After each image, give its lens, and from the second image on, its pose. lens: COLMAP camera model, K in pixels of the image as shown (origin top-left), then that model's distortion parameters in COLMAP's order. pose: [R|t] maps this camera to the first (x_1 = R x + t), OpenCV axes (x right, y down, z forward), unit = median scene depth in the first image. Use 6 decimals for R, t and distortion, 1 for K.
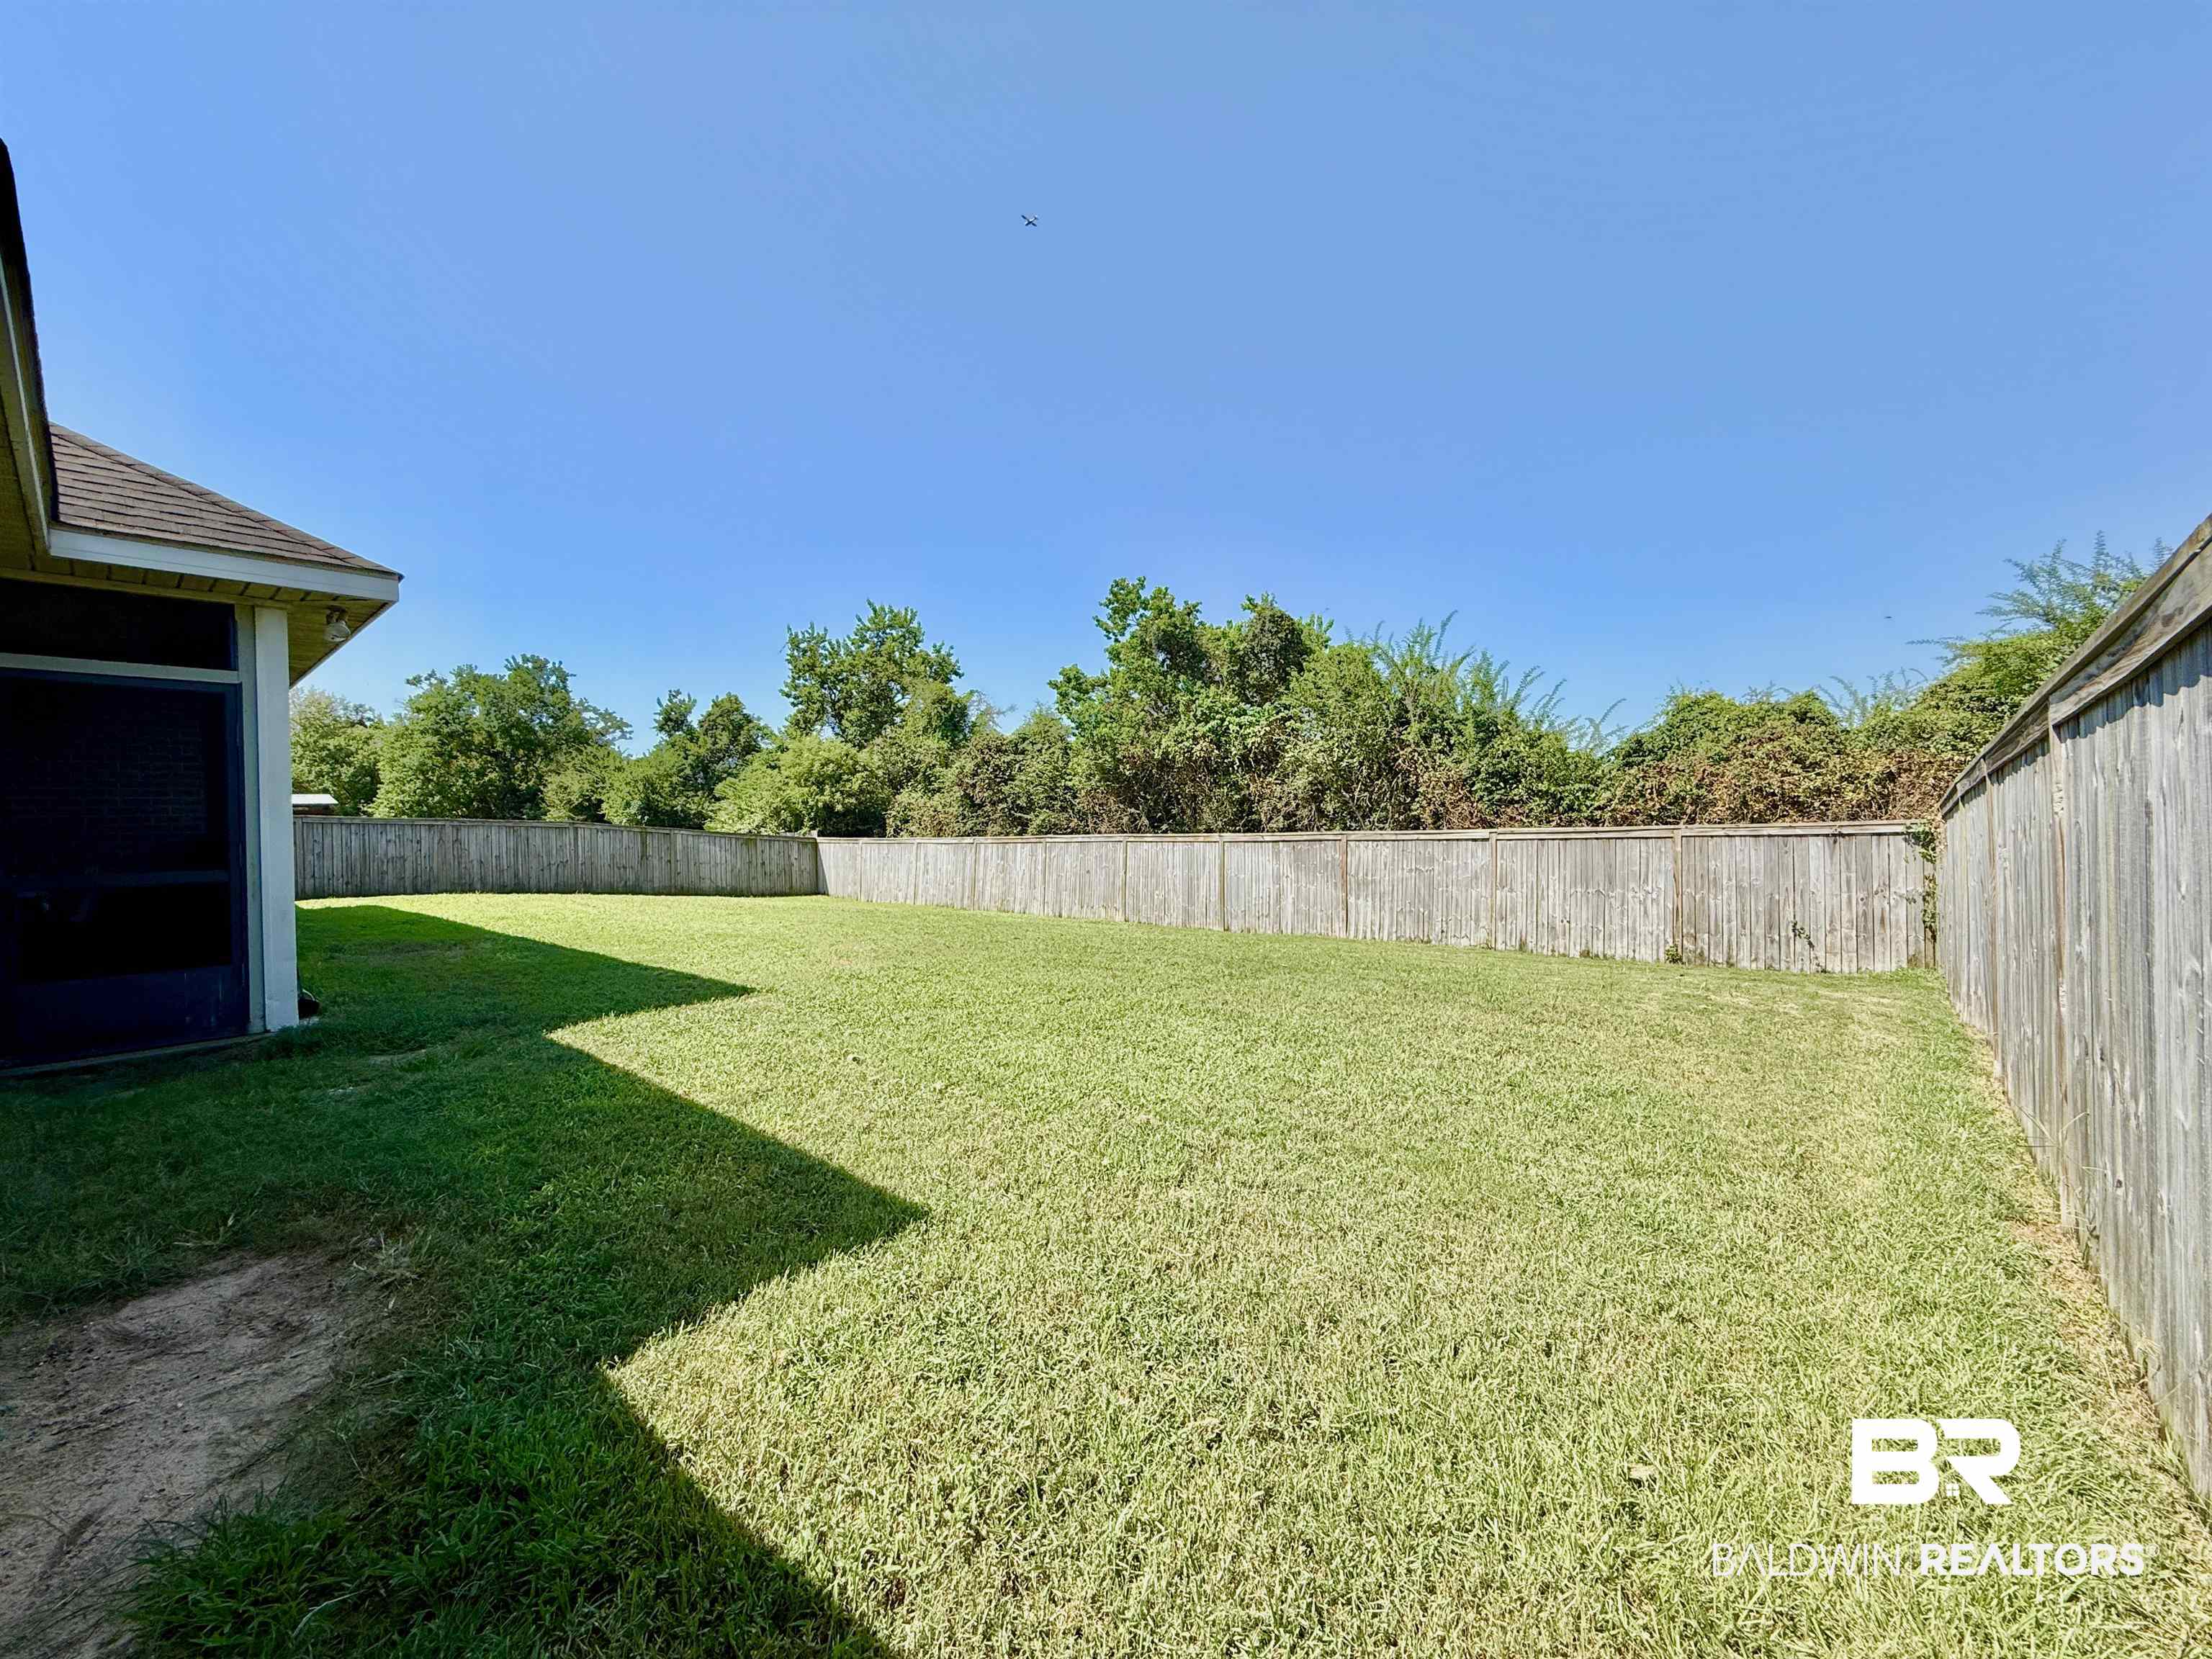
lens RADIAL K [[888.6, 0, 1107.5], [0, 888.6, 827.6], [0, 0, 1]] dist [-0.000585, 0.000263]
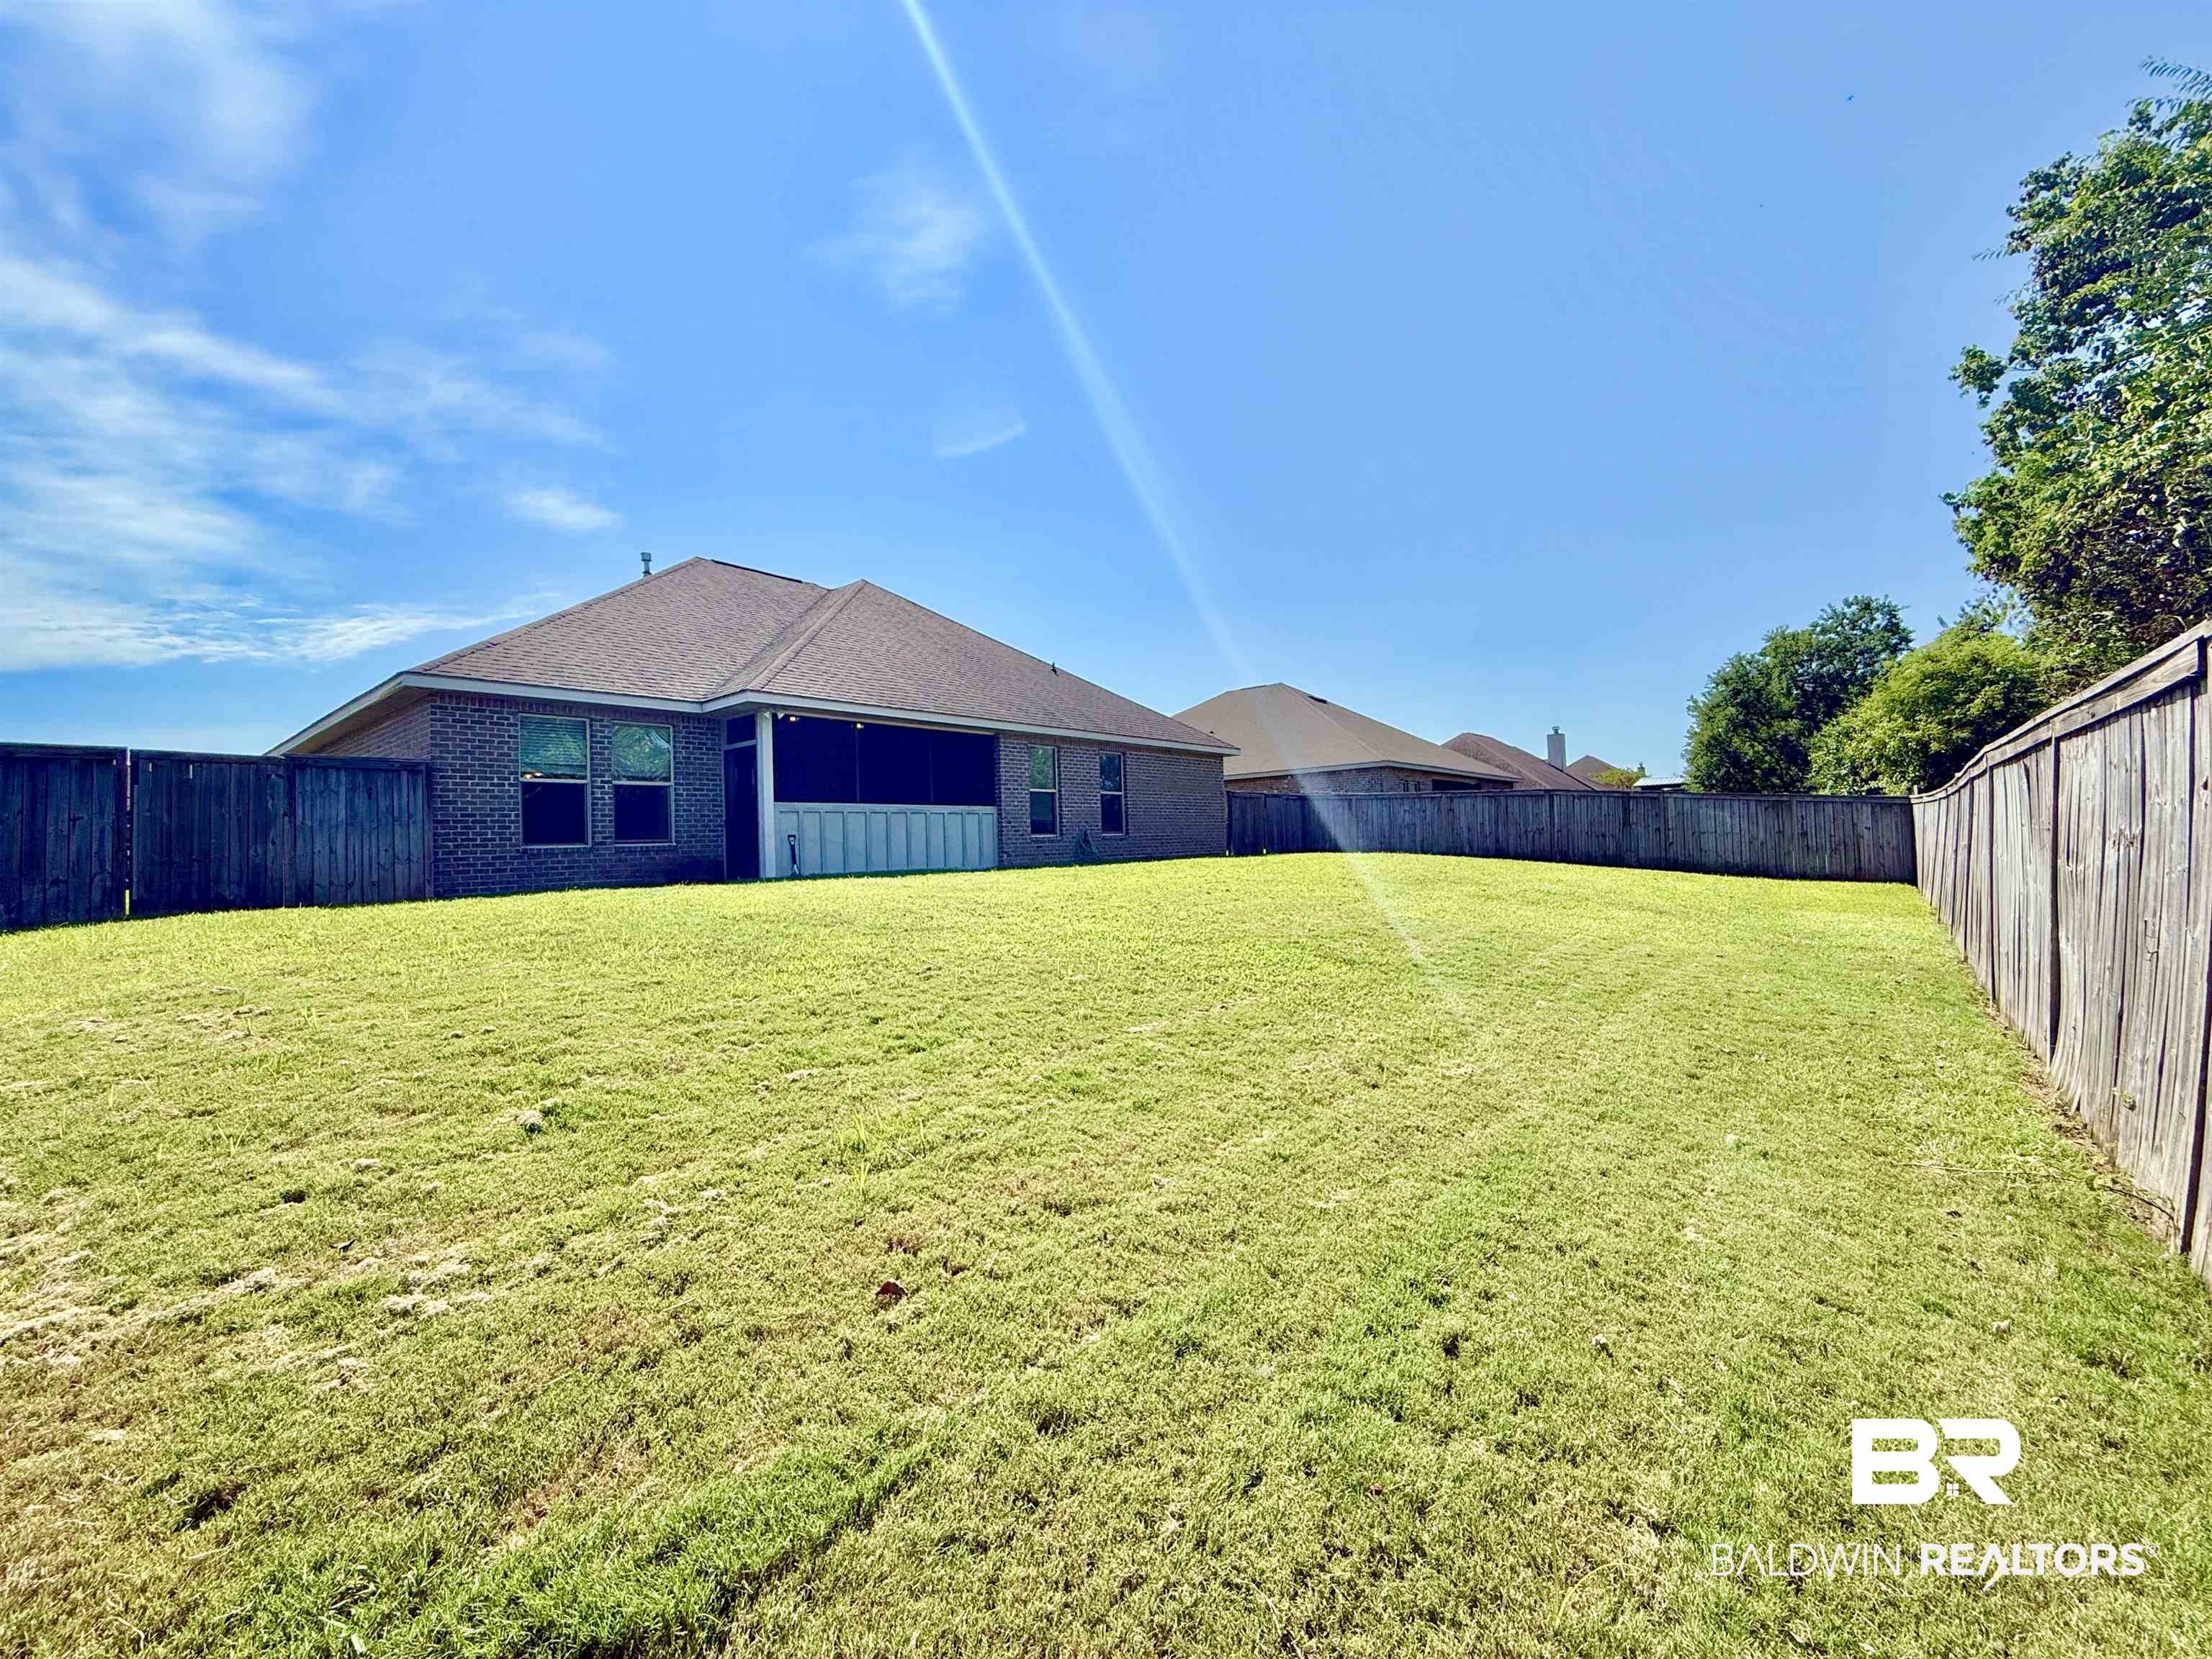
lens RADIAL K [[888.6, 0, 1107.5], [0, 888.6, 827.6], [0, 0, 1]] dist [-0.000585, 0.000263]
pose [[0.027297, -0.000002, -0.999627, 0.371749], [0.025419, 0.999677, 0.000693, 0.022683], [0.999304, -0.025428, 0.027288, 0.459726]]
